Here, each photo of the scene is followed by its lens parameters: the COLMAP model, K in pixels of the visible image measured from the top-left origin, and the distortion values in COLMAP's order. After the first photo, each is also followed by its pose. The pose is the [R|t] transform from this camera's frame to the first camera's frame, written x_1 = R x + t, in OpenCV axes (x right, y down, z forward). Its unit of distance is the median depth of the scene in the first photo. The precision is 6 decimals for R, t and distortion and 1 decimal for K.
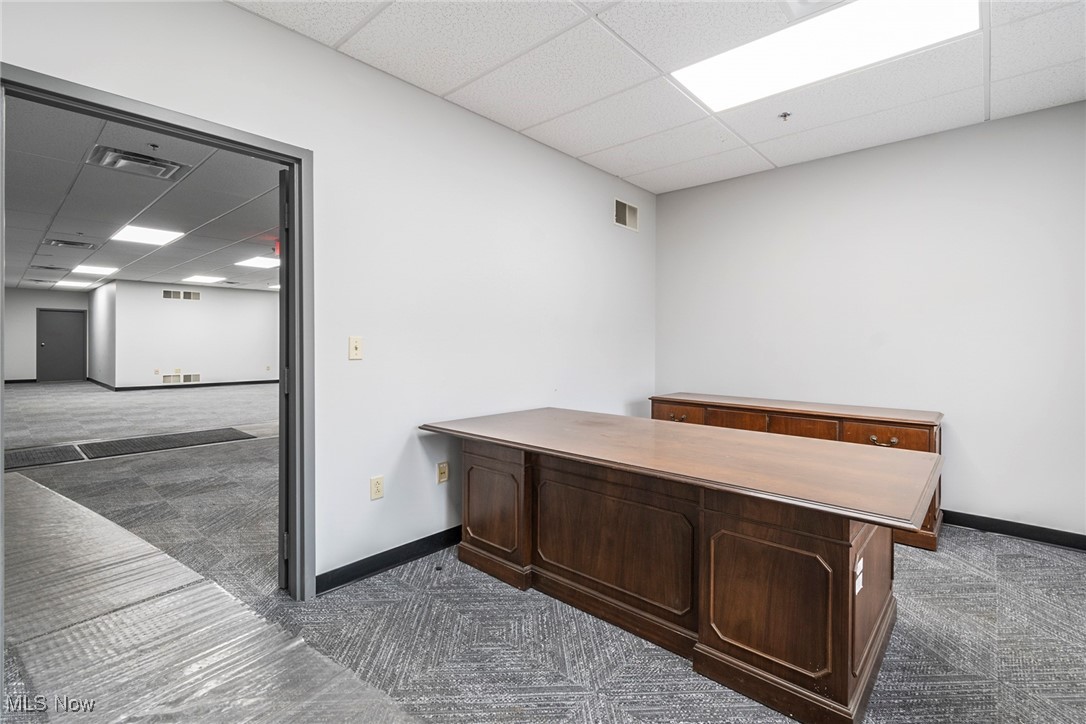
lens RADIAL K [[489.5, 0, 542.0], [0, 489.5, 345.2], [0, 0, 1]] dist [0.006658, 0.000368]
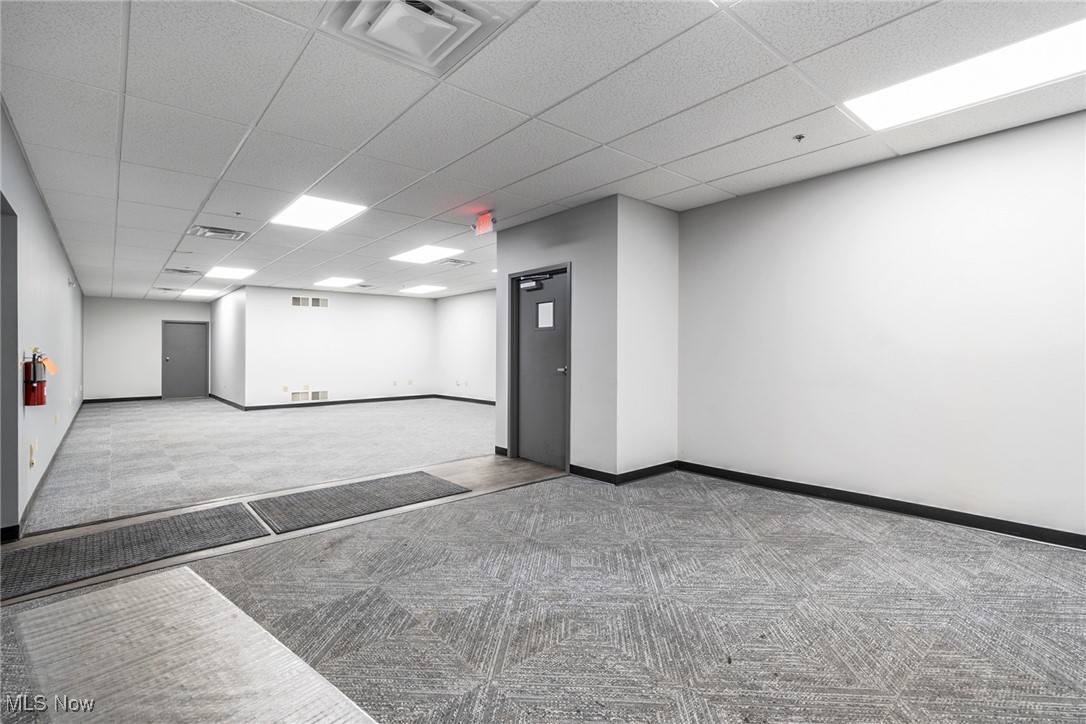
lens RADIAL K [[489.5, 0, 542.0], [0, 489.5, 345.2], [0, 0, 1]] dist [0.006658, 0.000368]
pose [[0.992988, -0.010966, -0.117703, -0.211565], [0.008504, 0.999735, -0.021394, -0.001045], [0.117907, 0.020243, 0.992818, 0.168376]]
